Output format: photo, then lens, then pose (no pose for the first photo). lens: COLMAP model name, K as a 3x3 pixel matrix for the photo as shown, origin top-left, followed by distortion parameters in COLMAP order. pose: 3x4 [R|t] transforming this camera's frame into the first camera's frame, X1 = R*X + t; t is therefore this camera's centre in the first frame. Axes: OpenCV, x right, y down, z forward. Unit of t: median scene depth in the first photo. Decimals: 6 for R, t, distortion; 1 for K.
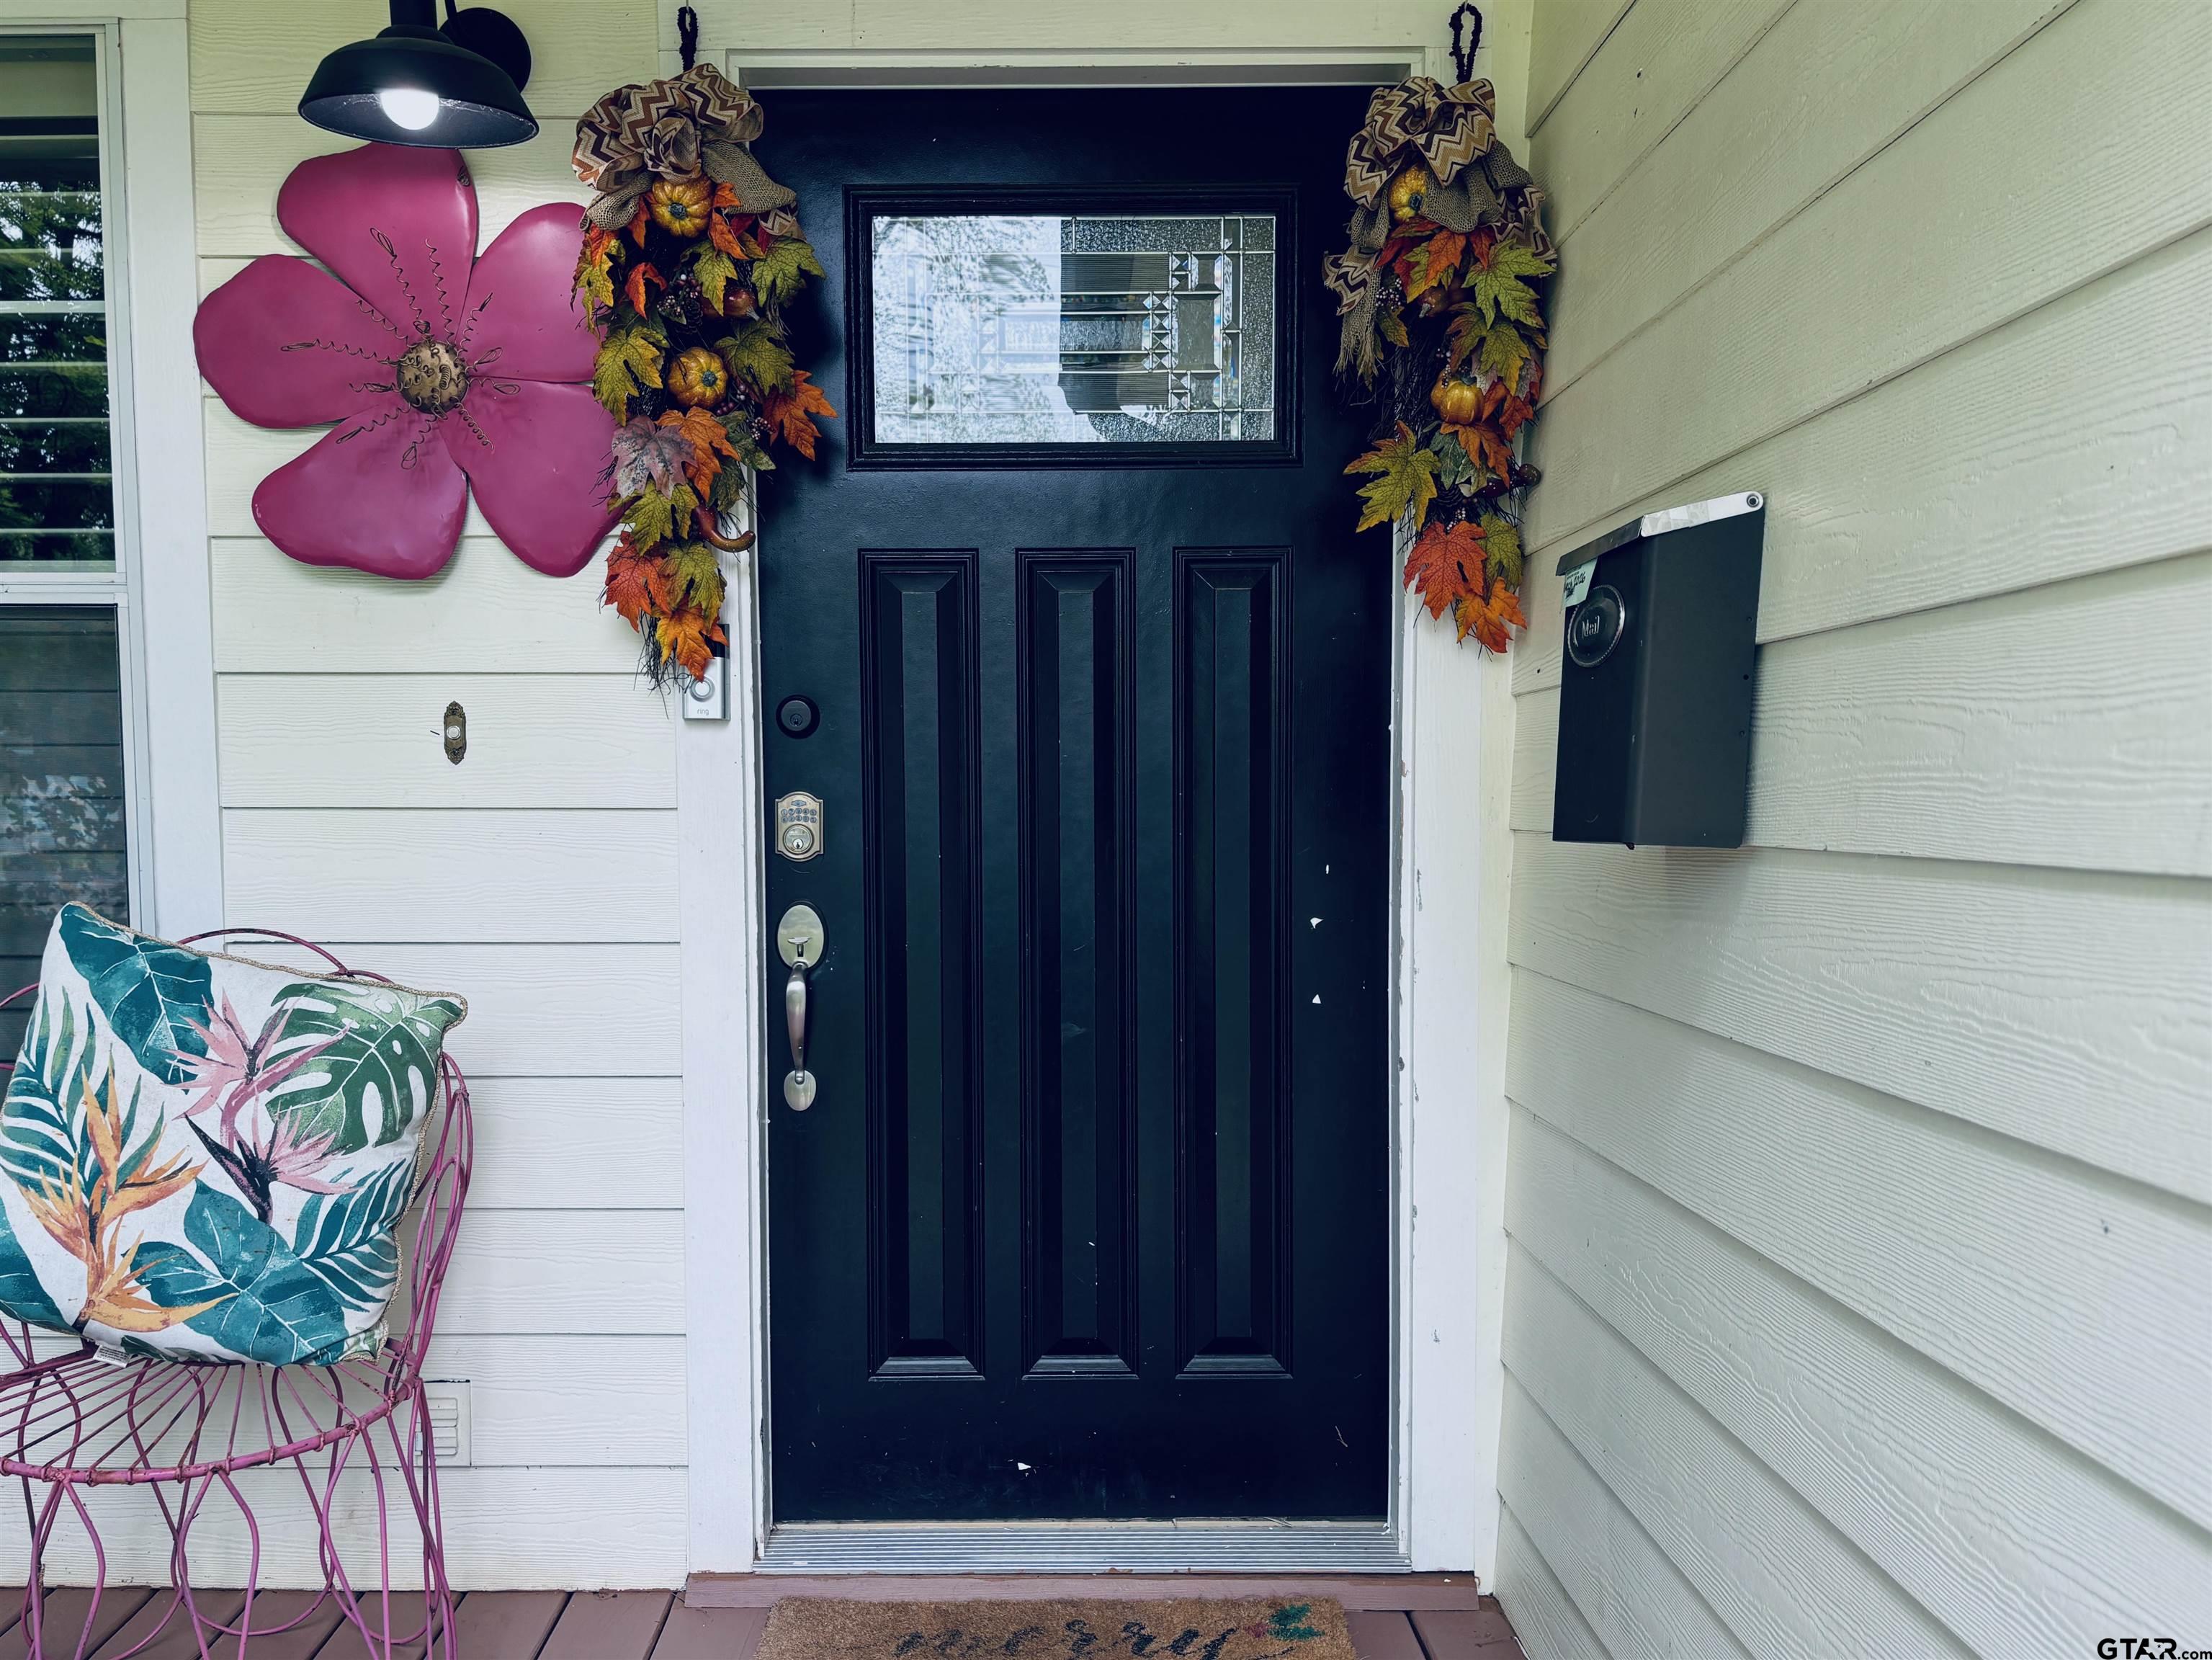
lens RADIAL K [[1735.3, 0, 1103.2], [0, 1735.3, 829.2], [0, 0, 1]] dist [0.039519, -0.007330]
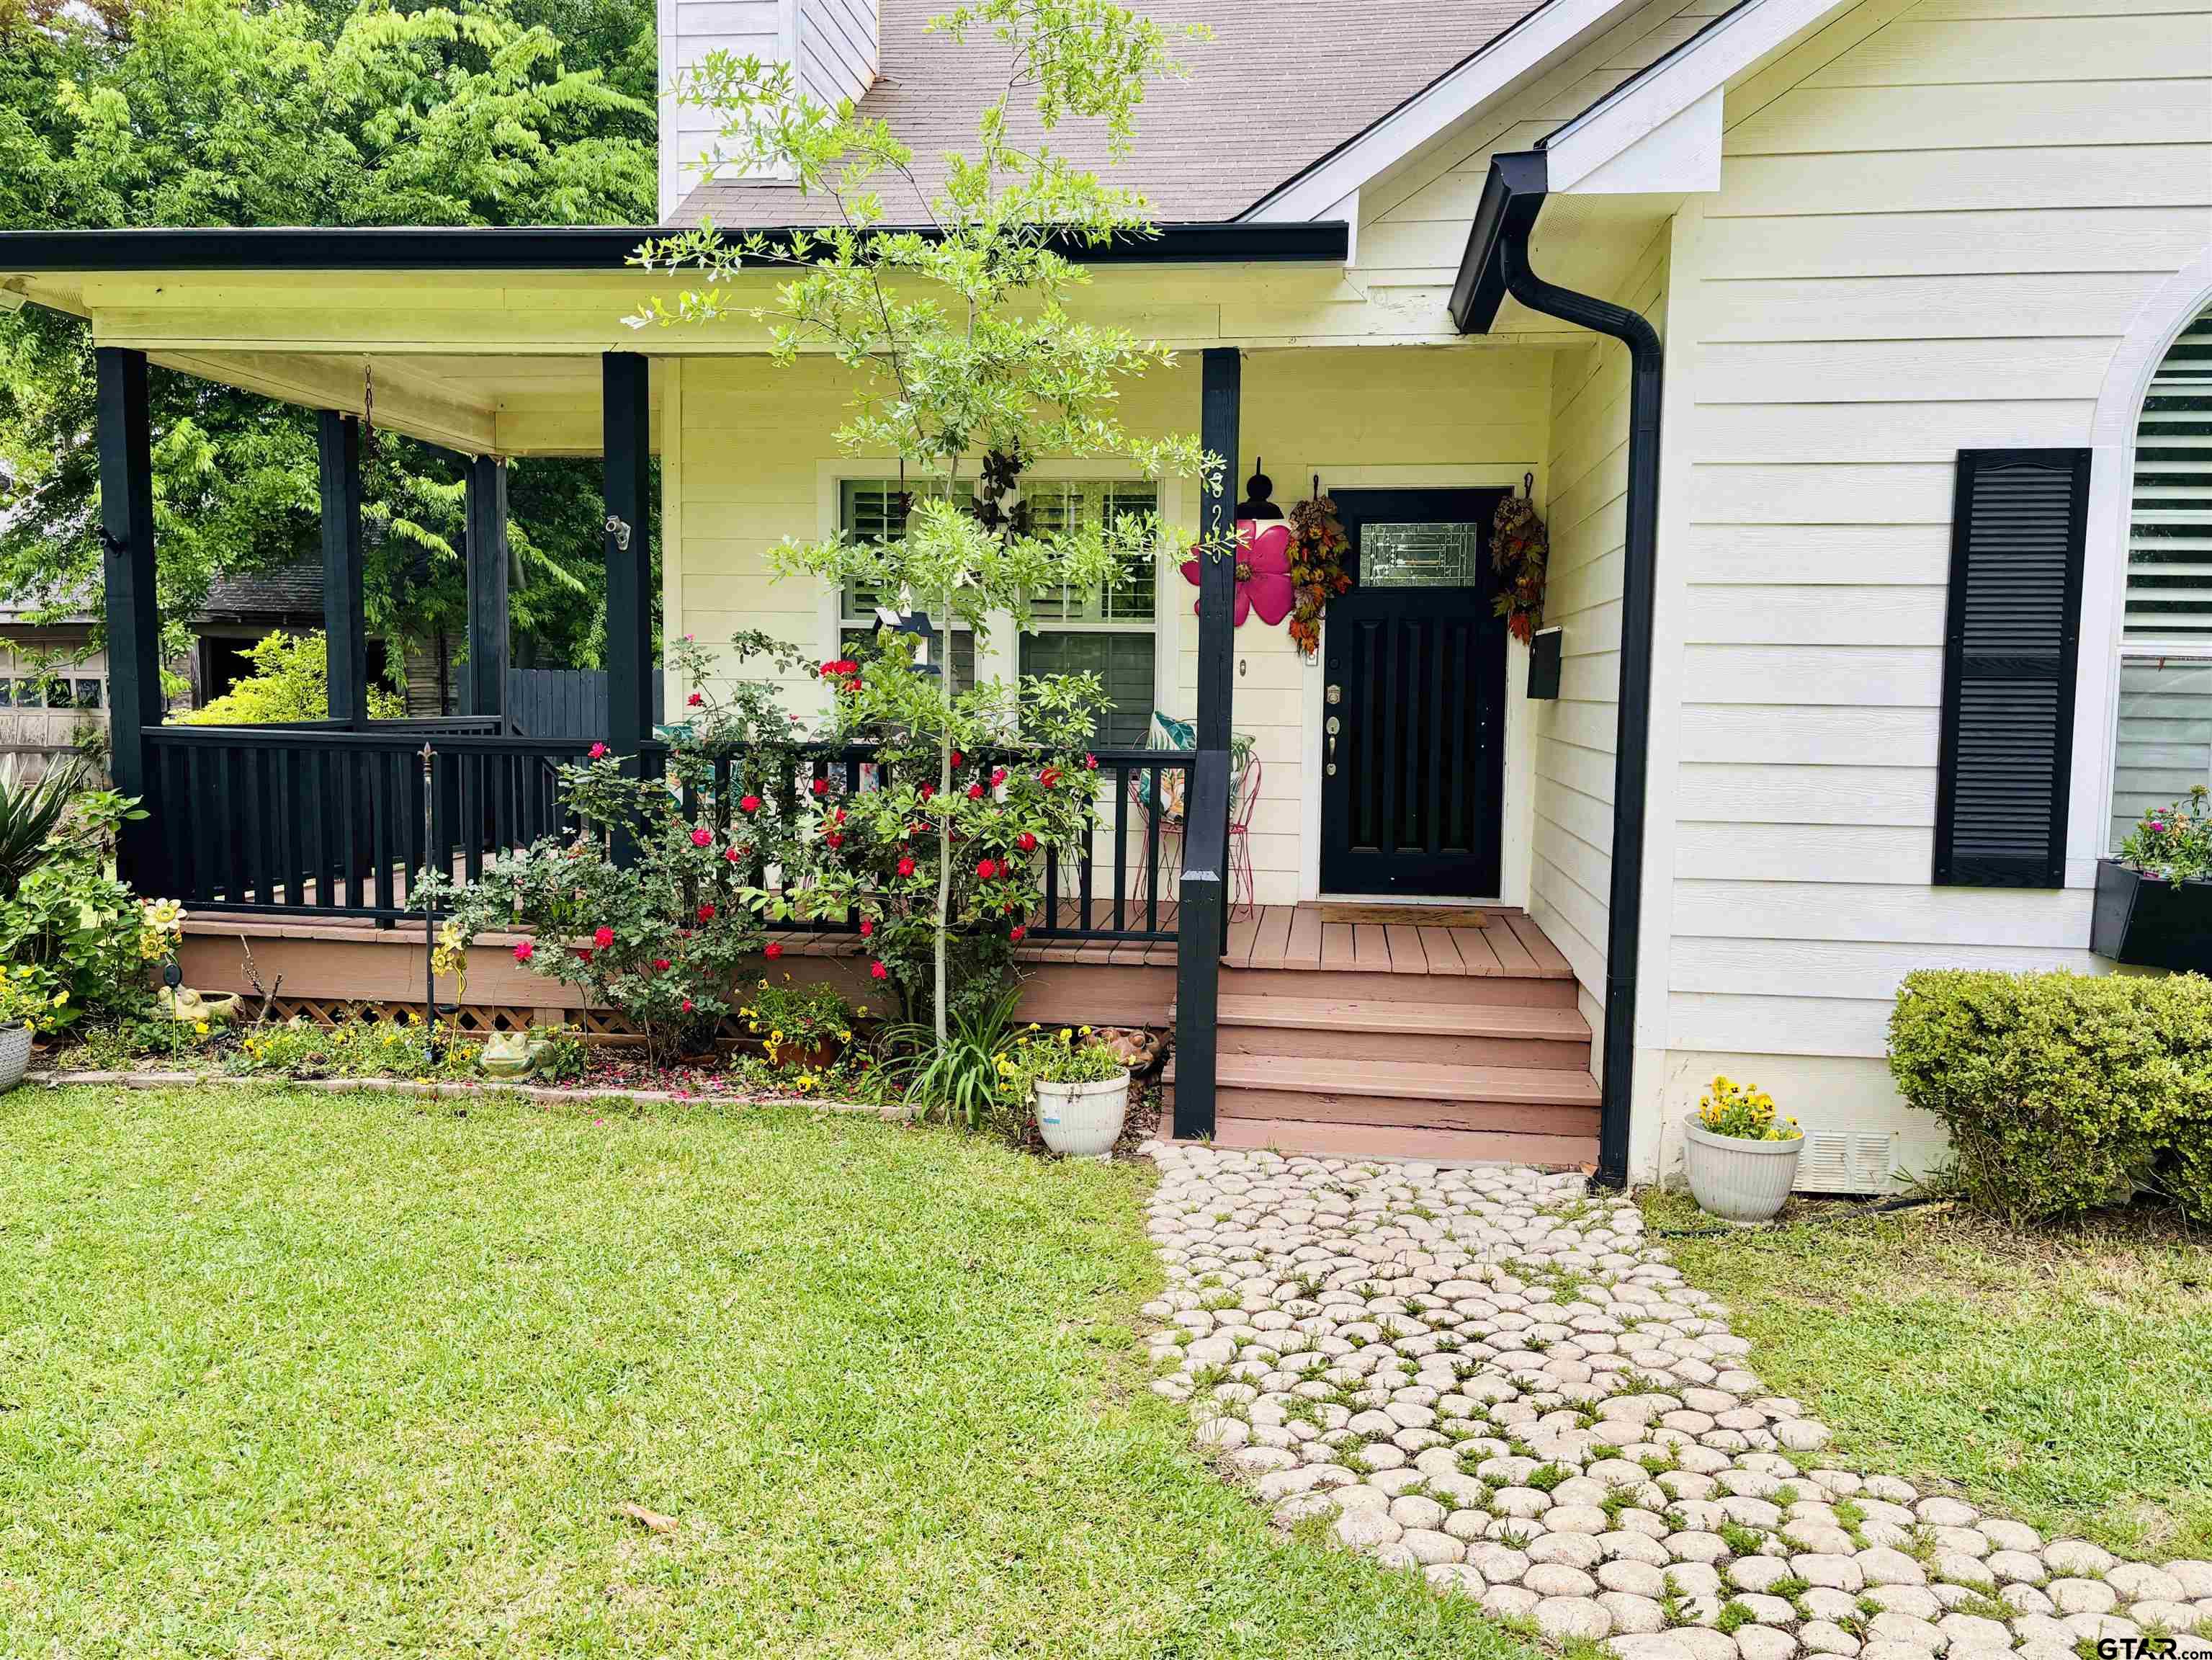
lens RADIAL K [[1735.3, 0, 1108.4], [0, 1735.3, 831.6], [0, 0, 1]] dist [0.039519, -0.007330]
pose [[0.985579, 0.032414, -0.166084, -0.031683], [-0.021366, 0.997464, 0.067884, 0.050088], [0.167863, -0.063356, 0.983772, -2.783396]]
